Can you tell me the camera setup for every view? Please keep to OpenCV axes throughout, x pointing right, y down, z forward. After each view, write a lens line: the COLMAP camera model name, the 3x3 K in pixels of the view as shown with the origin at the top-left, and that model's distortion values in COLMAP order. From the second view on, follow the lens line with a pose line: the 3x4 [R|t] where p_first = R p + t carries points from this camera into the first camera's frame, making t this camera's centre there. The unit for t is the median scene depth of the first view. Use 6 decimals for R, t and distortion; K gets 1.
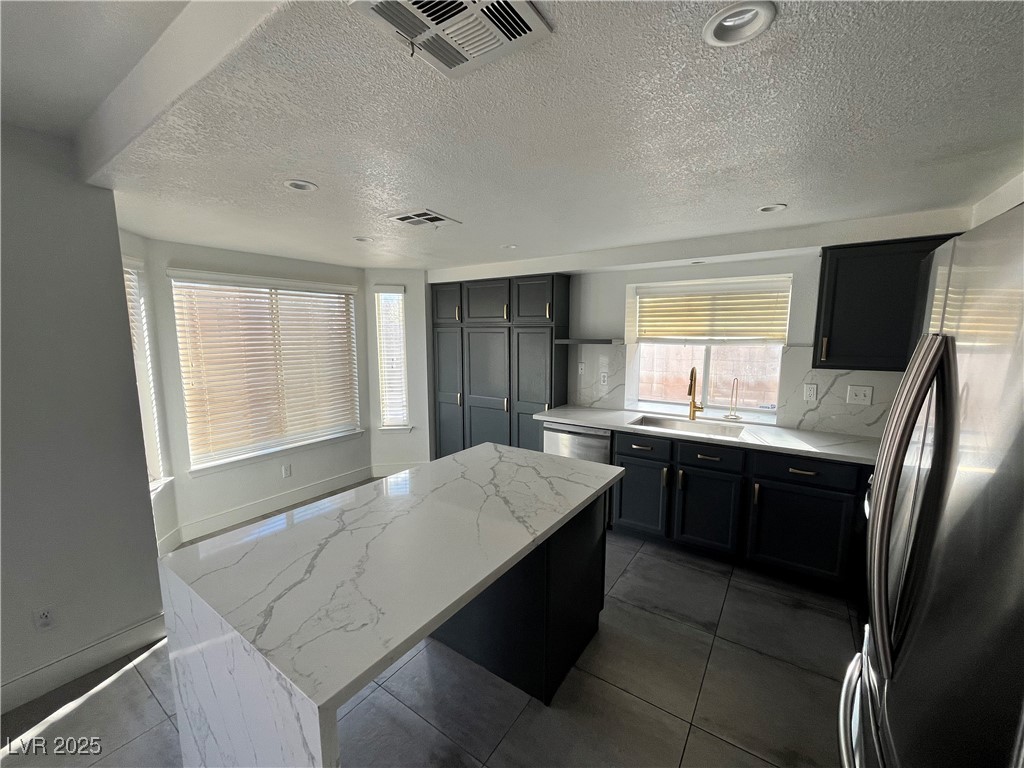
lens RADIAL K [[411.3, 0, 513.7], [0, 411.3, 390.1], [0, 0, 1]] dist [0.002018, -0.002451]
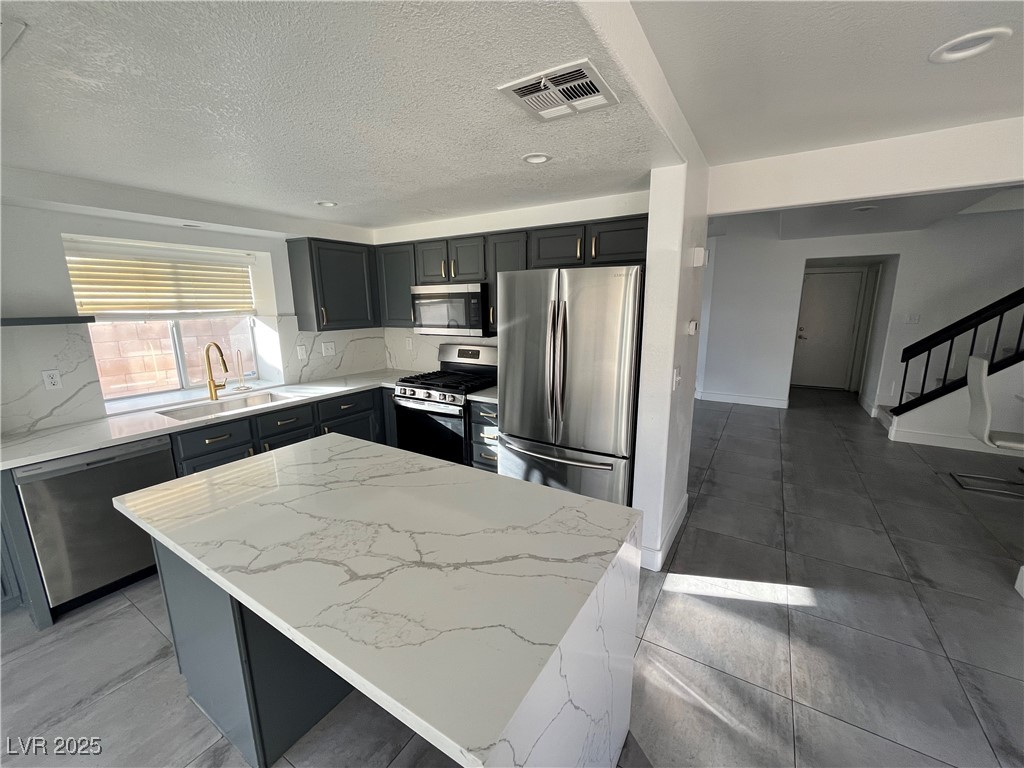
lens RADIAL K [[411.3, 0, 512.3], [0, 411.3, 385.2], [0, 0, 1]] dist [0.002018, -0.002451]
pose [[-0.042871, -0.194070, 0.980051, -0.541520], [0.152973, 0.968110, 0.198397, -0.046452], [-0.987300, 0.158427, -0.011816, 0.391459]]
